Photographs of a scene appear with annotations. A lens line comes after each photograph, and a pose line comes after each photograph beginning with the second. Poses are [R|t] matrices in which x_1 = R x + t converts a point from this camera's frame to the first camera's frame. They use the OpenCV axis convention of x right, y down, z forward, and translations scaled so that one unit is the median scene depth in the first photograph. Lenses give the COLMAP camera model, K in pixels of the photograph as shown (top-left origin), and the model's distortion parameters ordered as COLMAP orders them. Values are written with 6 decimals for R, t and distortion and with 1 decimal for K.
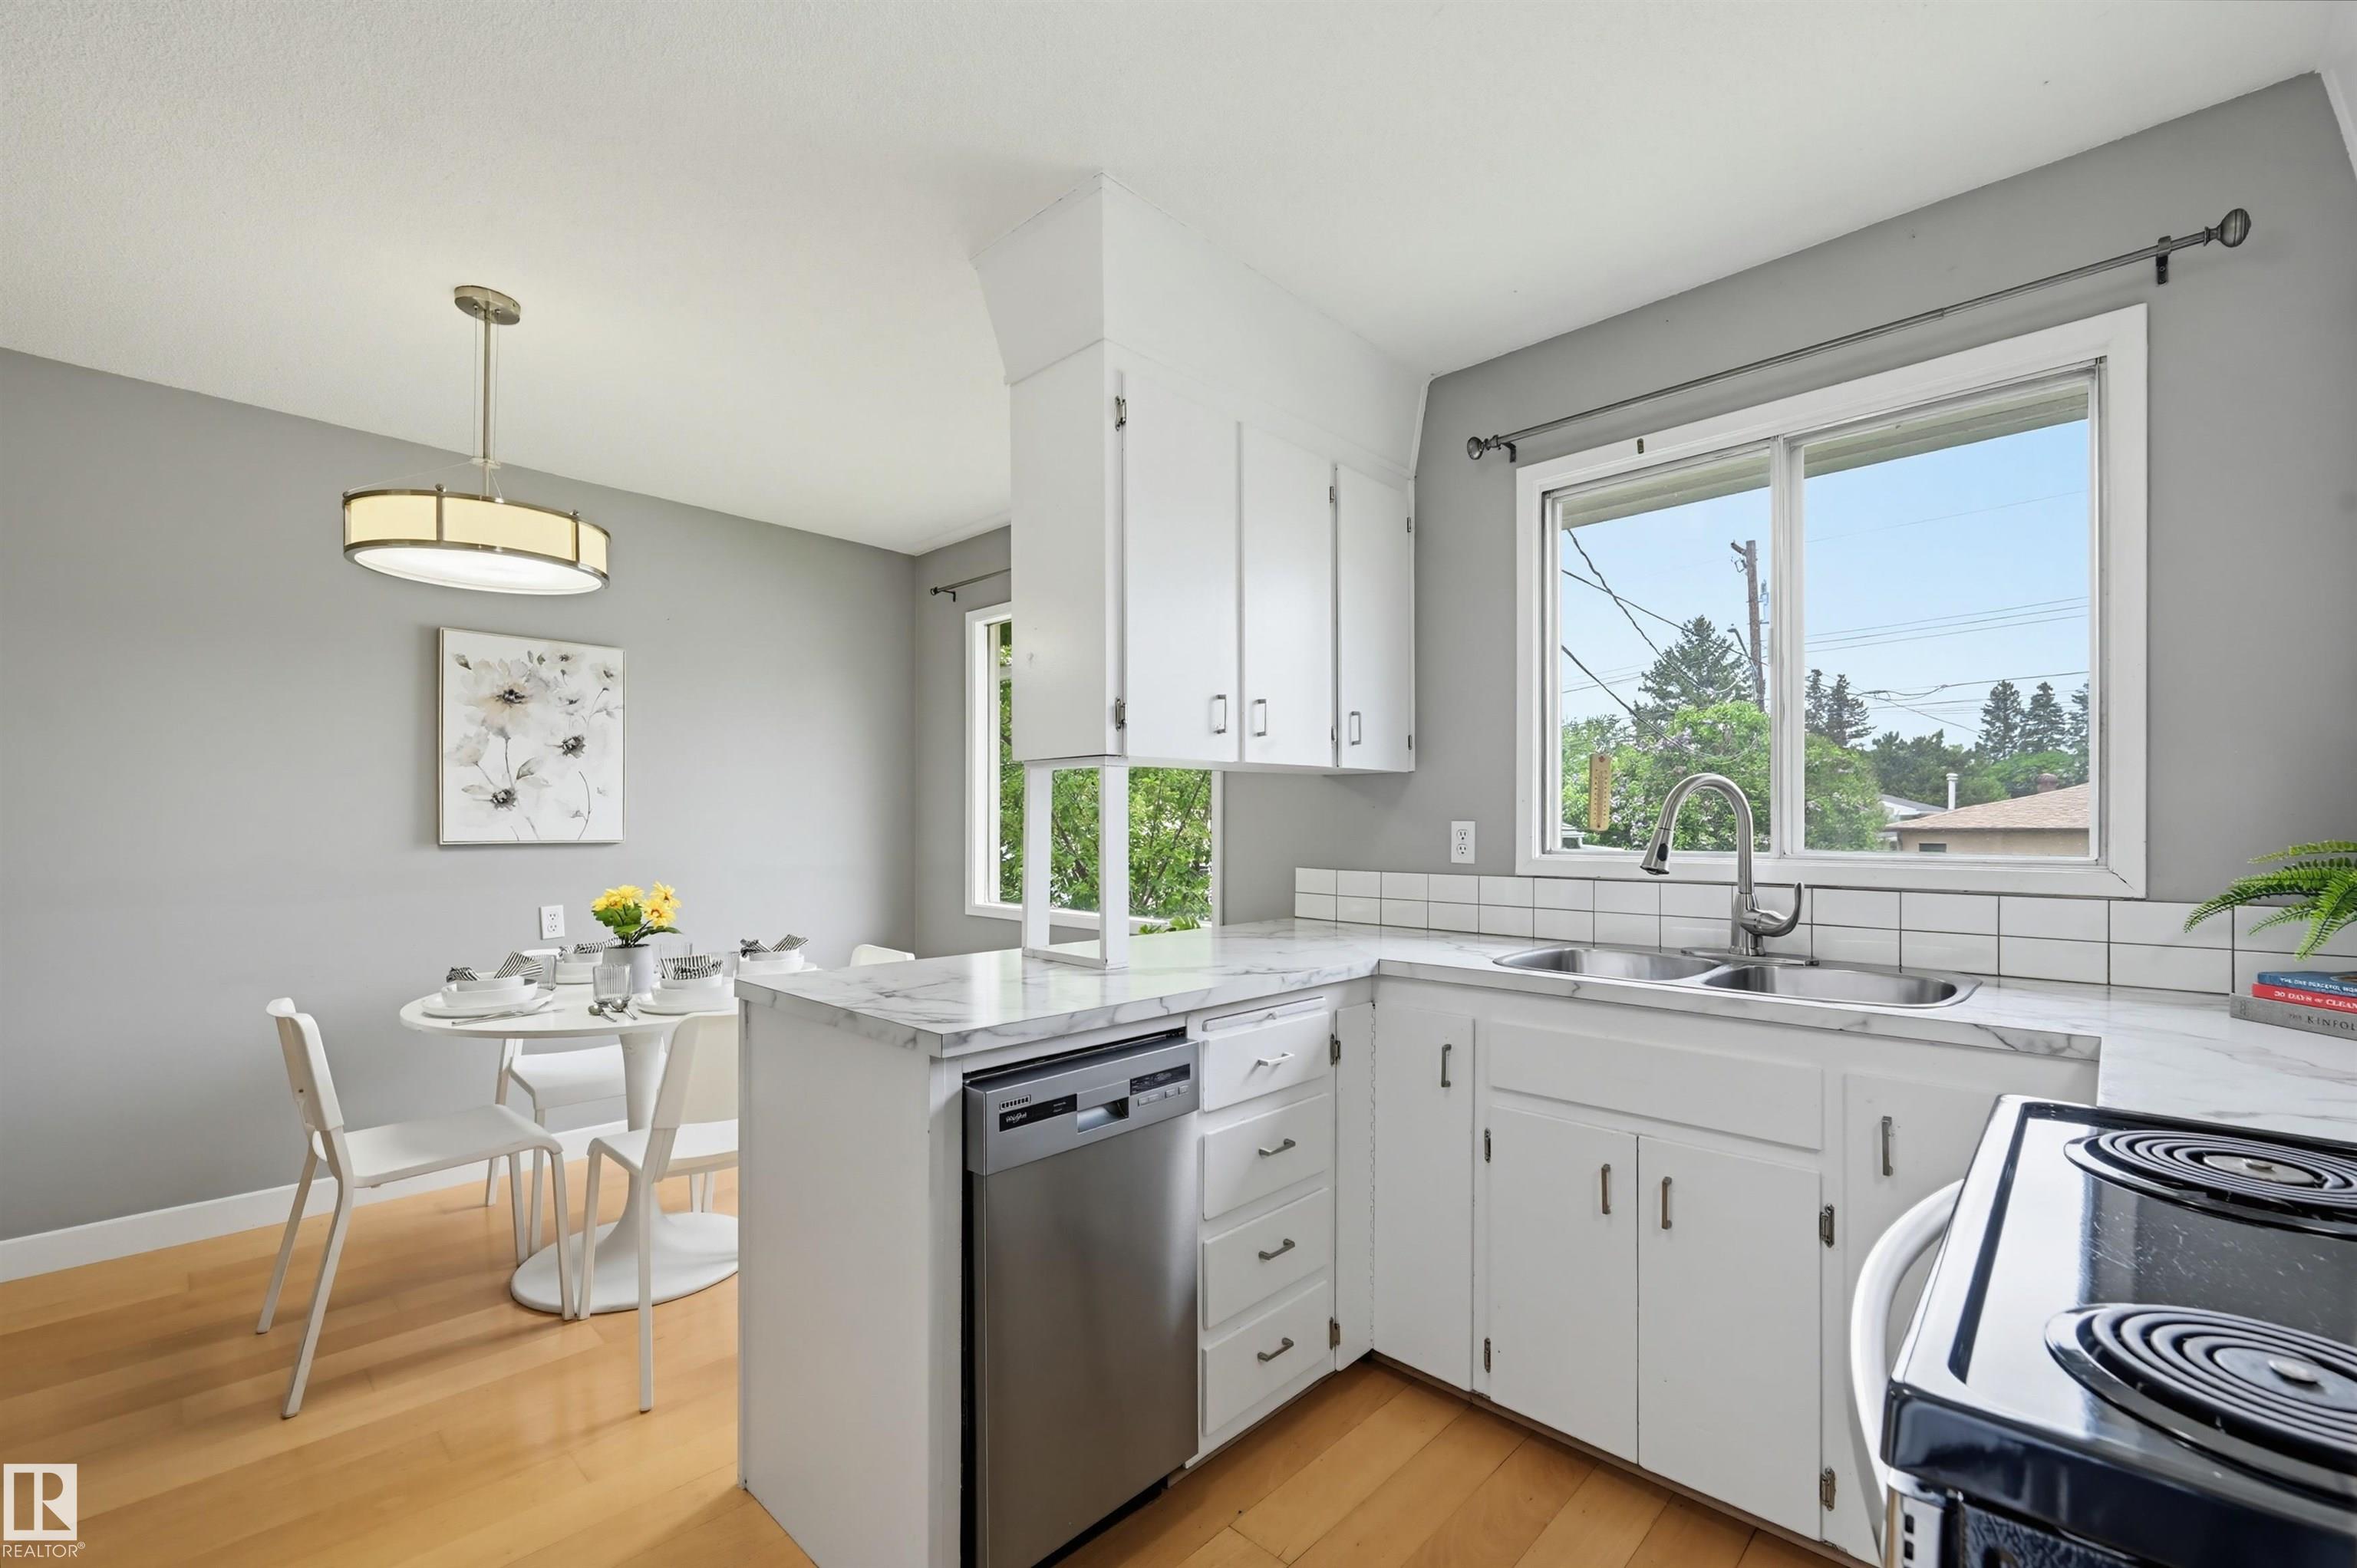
lens RADIAL K [[986.1, 0, 1178.7], [0, 986.1, 824.2], [0, 0, 1]] dist [-0.000555, 0.000289]
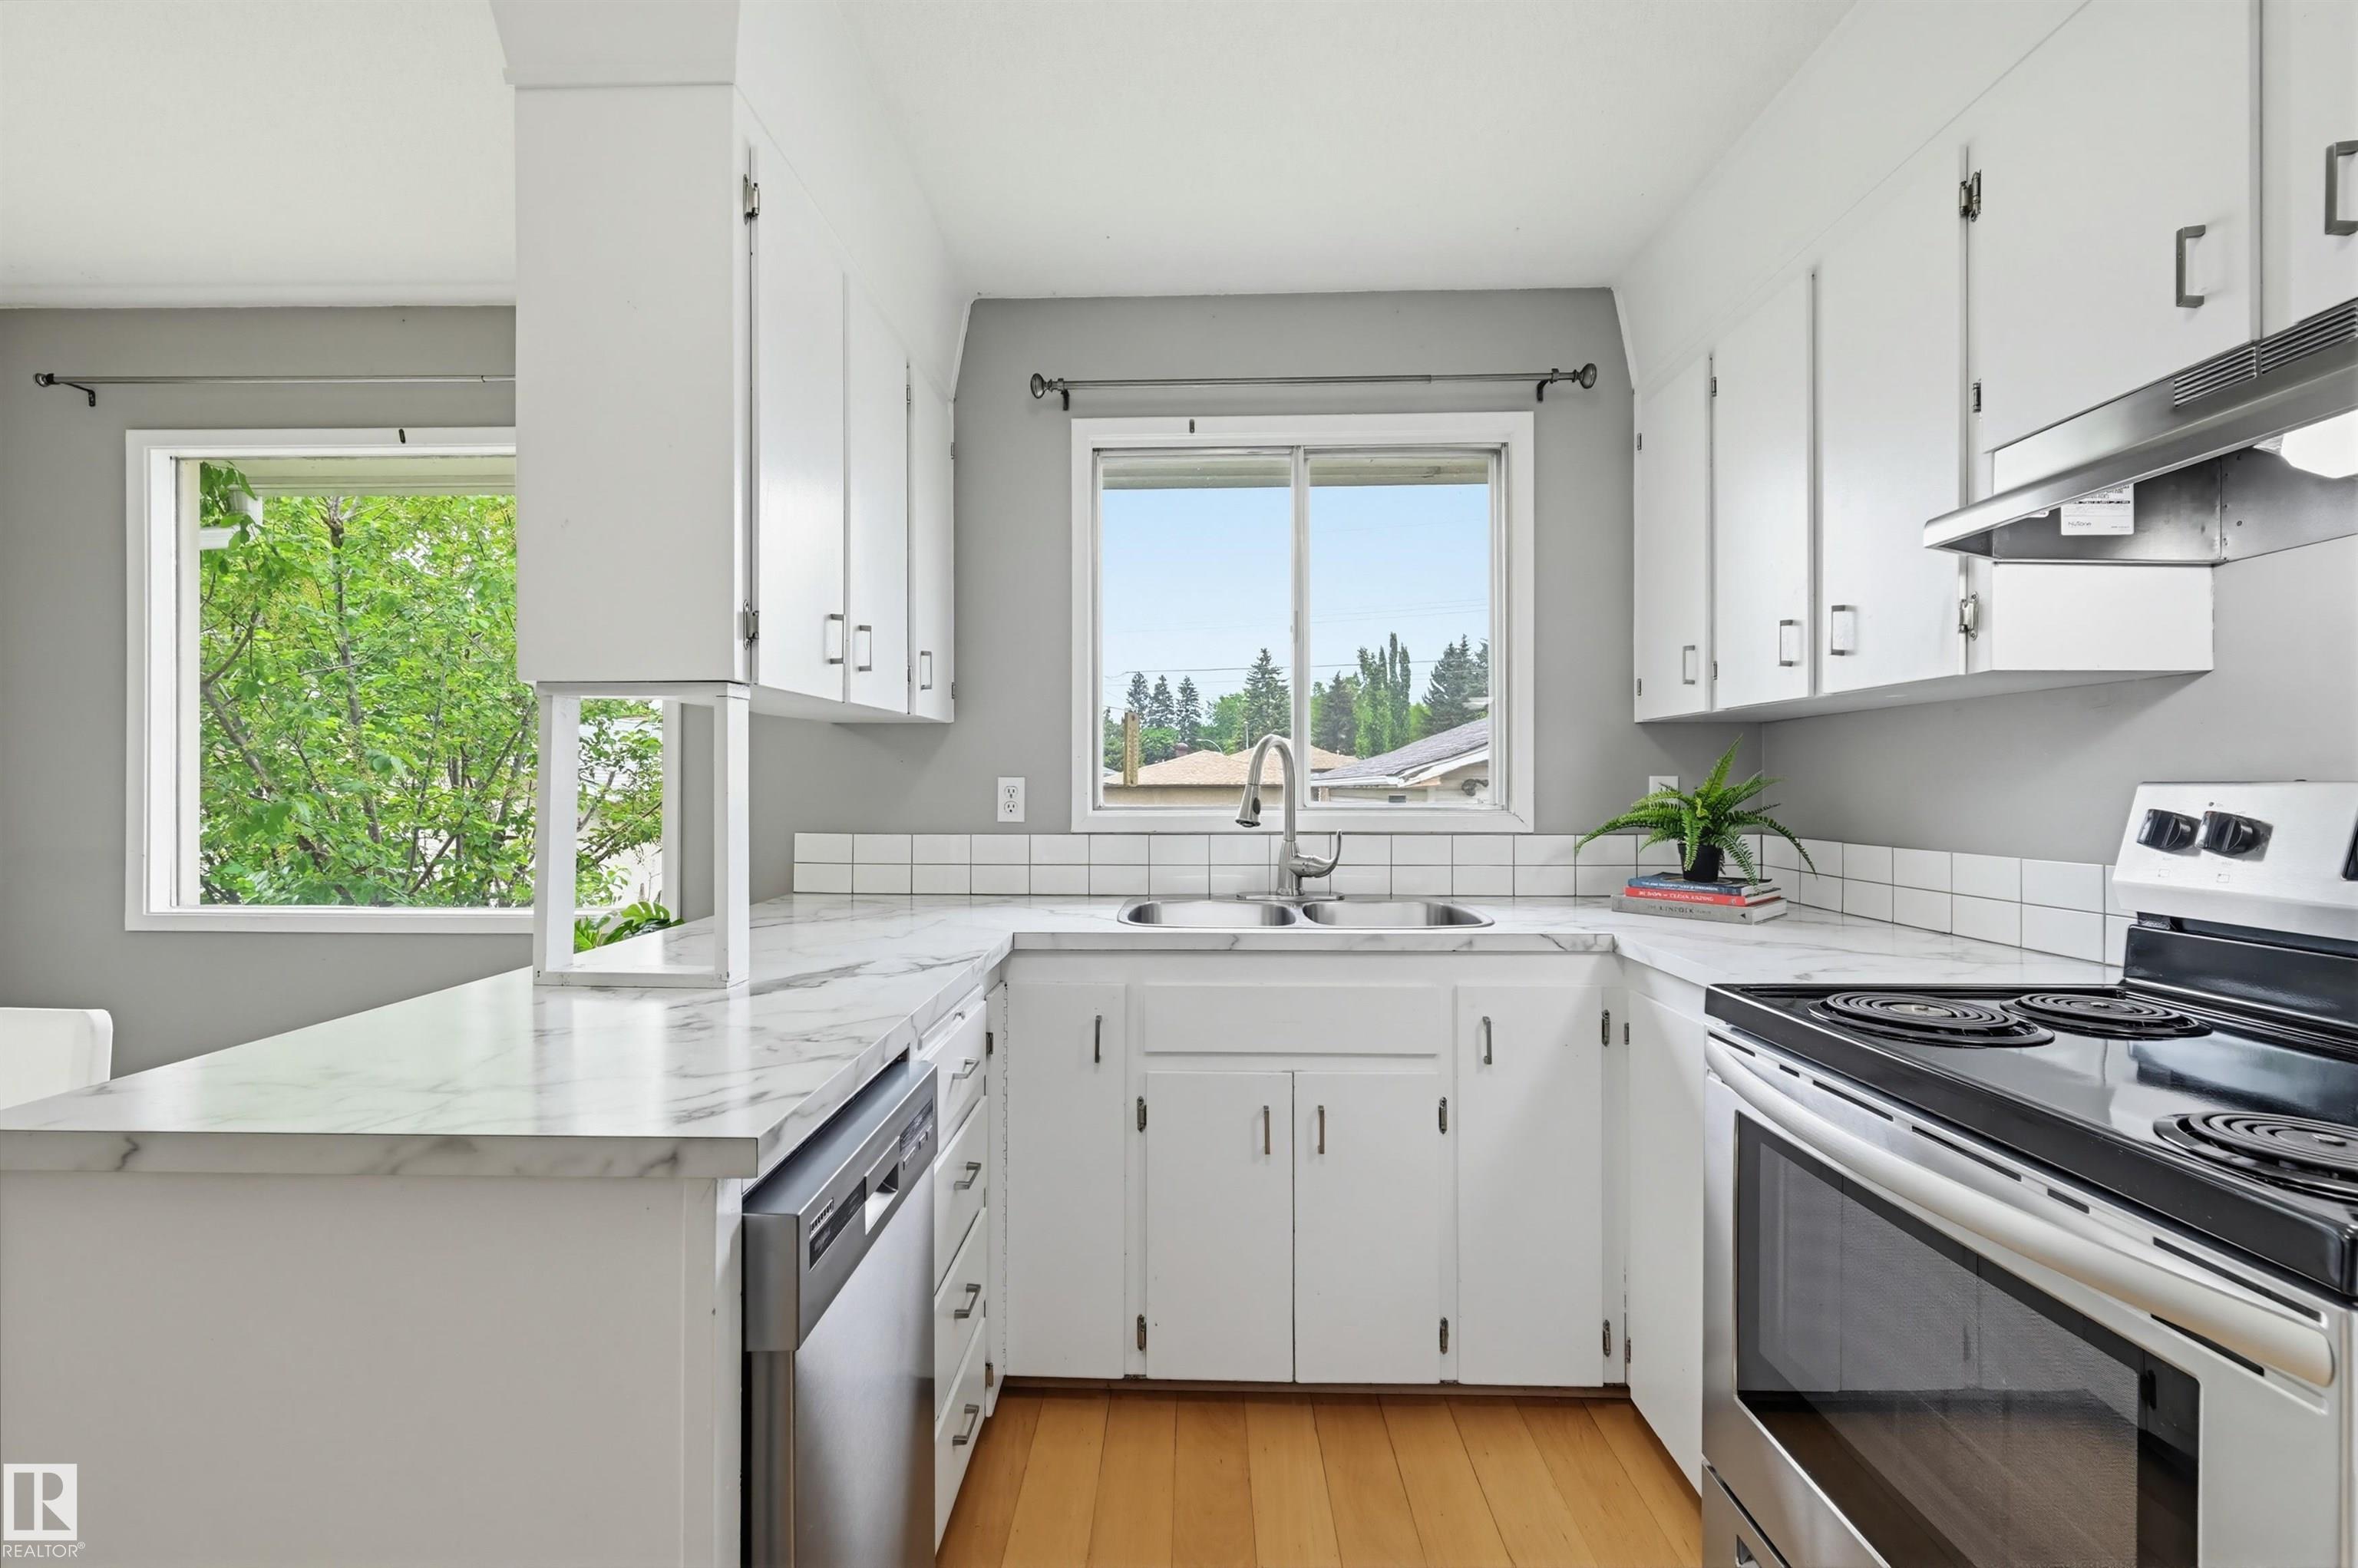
lens RADIAL K [[974.7, 0, 1173.2], [0, 974.7, 781.8], [0, 0, 1]] dist [0.001134, 0.000291]
pose [[0.742445, -0.001317, 0.669906, -0.277386], [0.000637, 0.999999, 0.001260, -0.000007], [-0.669907, -0.000509, 0.742445, 0.251889]]
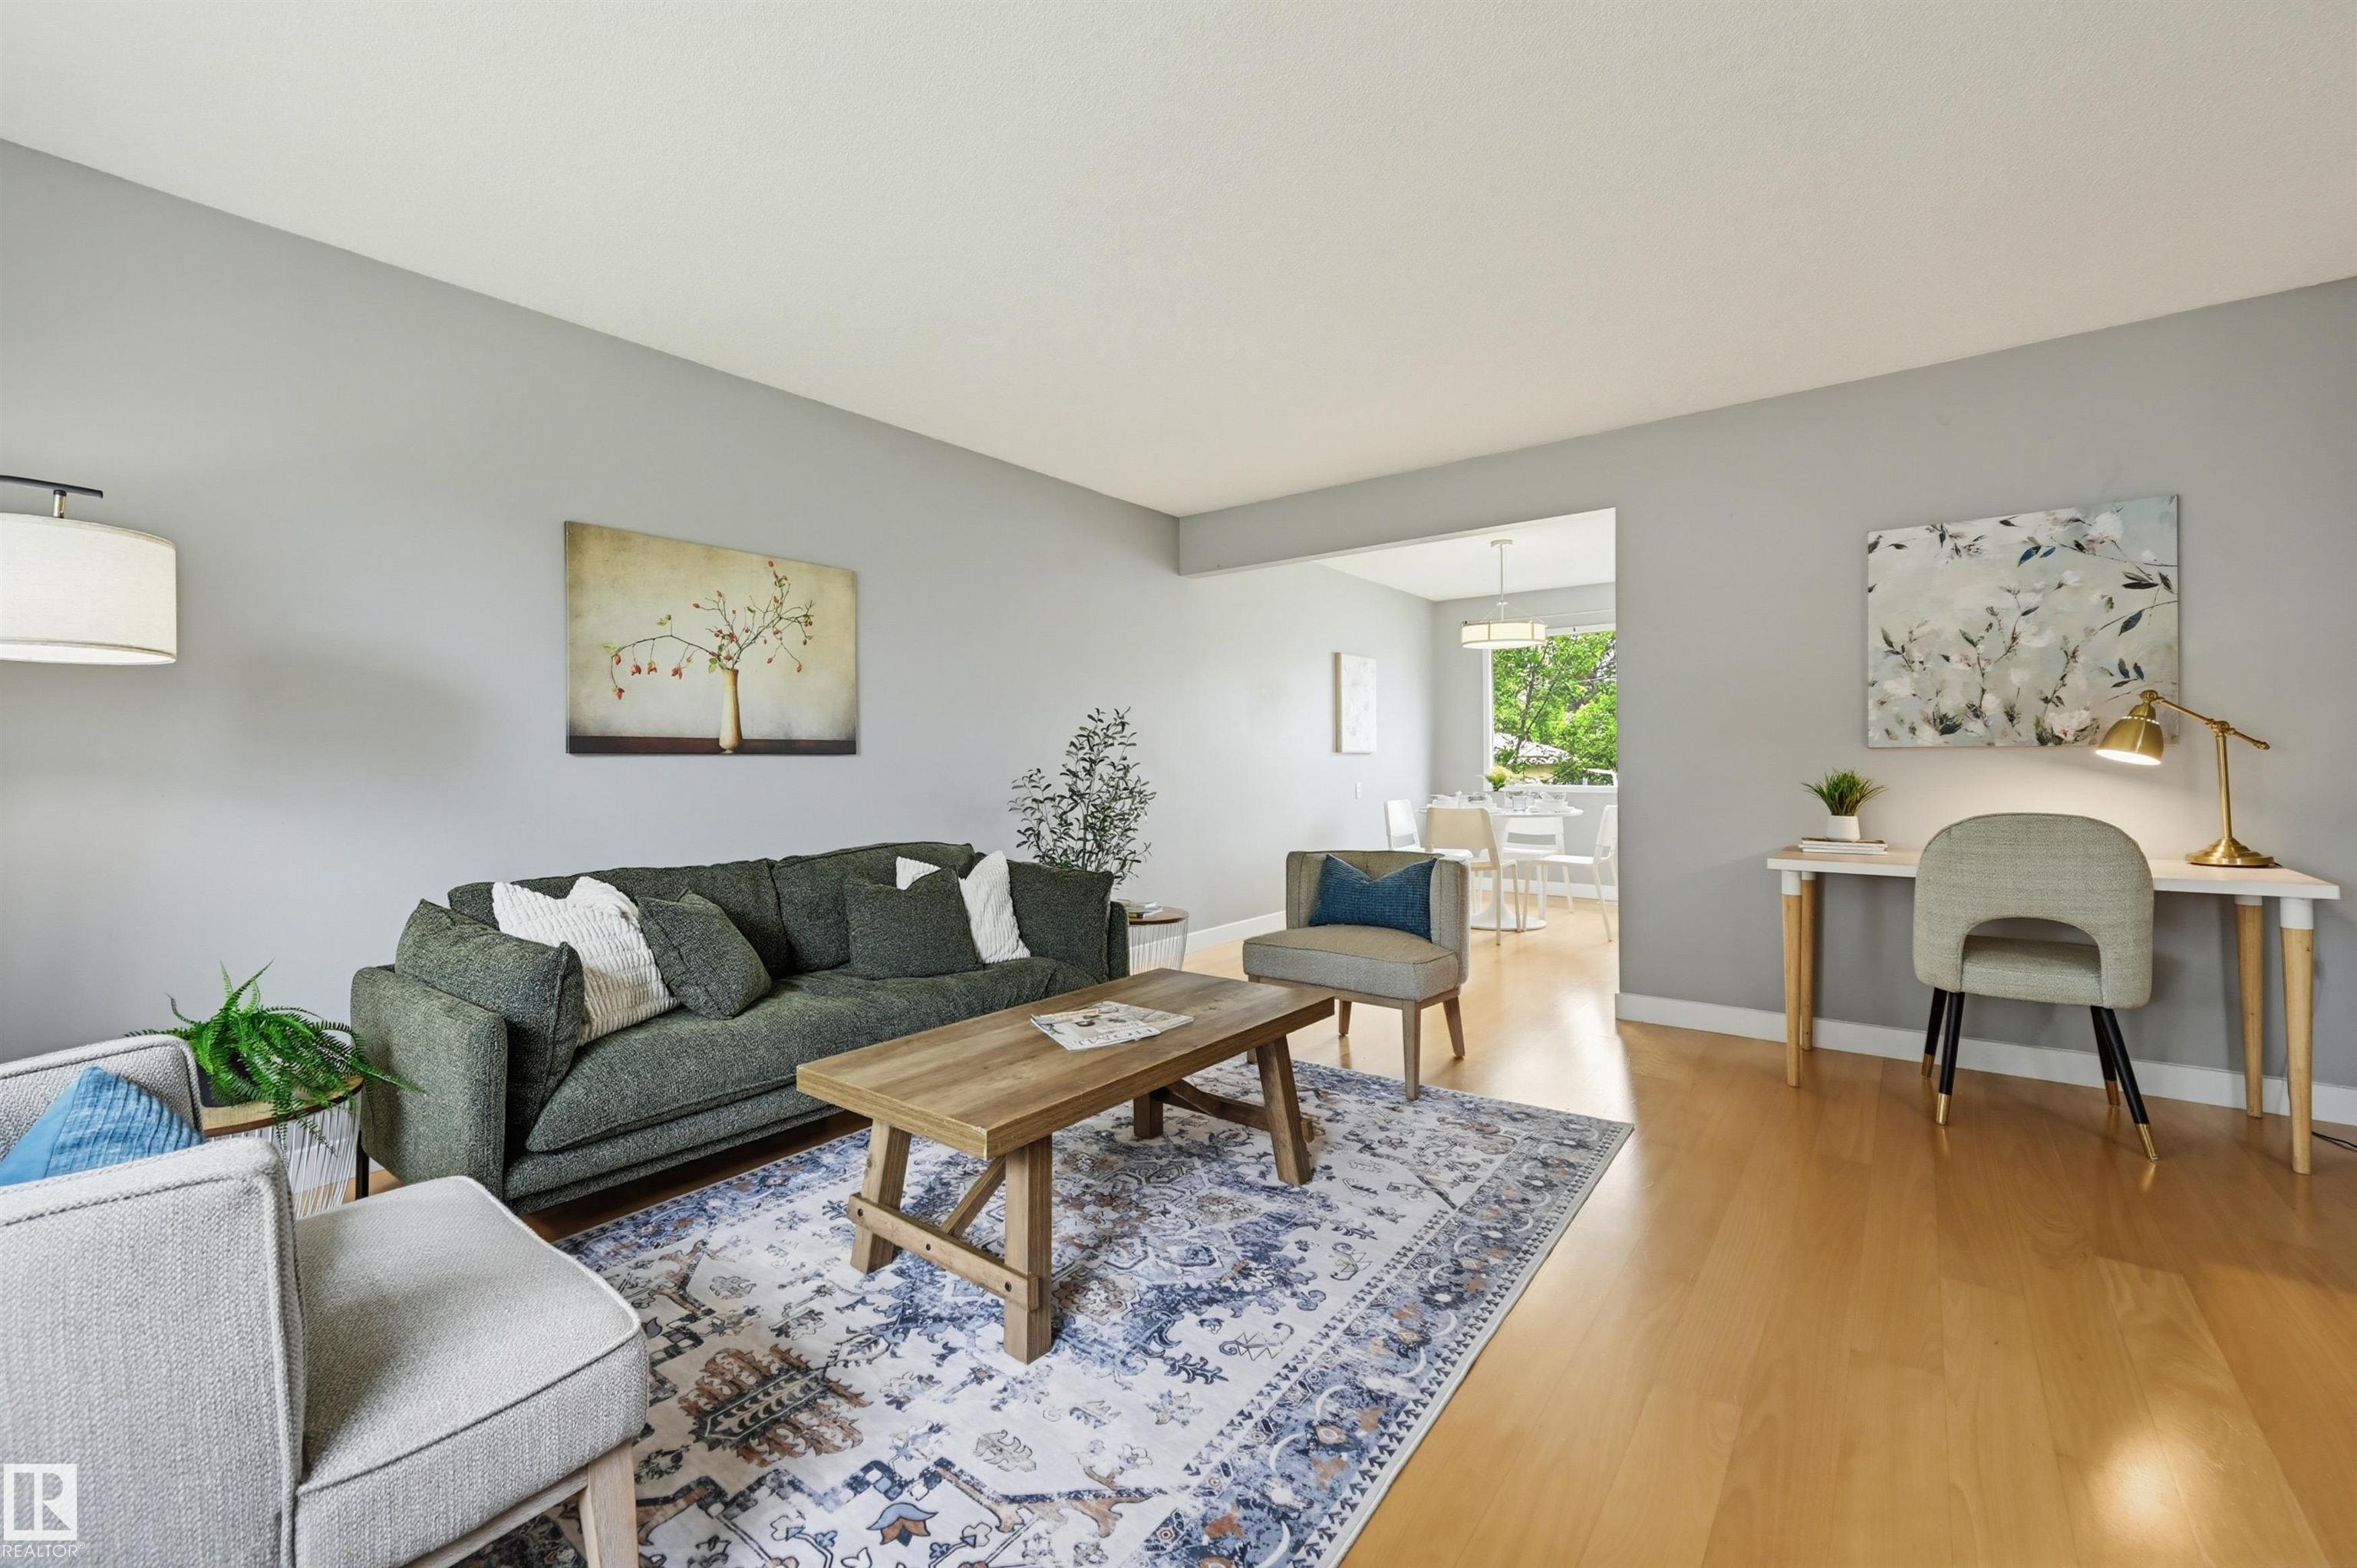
lens RADIAL K [[954.1, 0, 1188.5], [0, 954.1, 752.4], [0, 0, 1]] dist [0.000029, 0.000096]
pose [[0.994994, -0.007219, 0.099677, -1.913008], [0.008009, 0.999940, -0.007524, 0.047843], [-0.099616, 0.008284, 0.994991, -1.537394]]
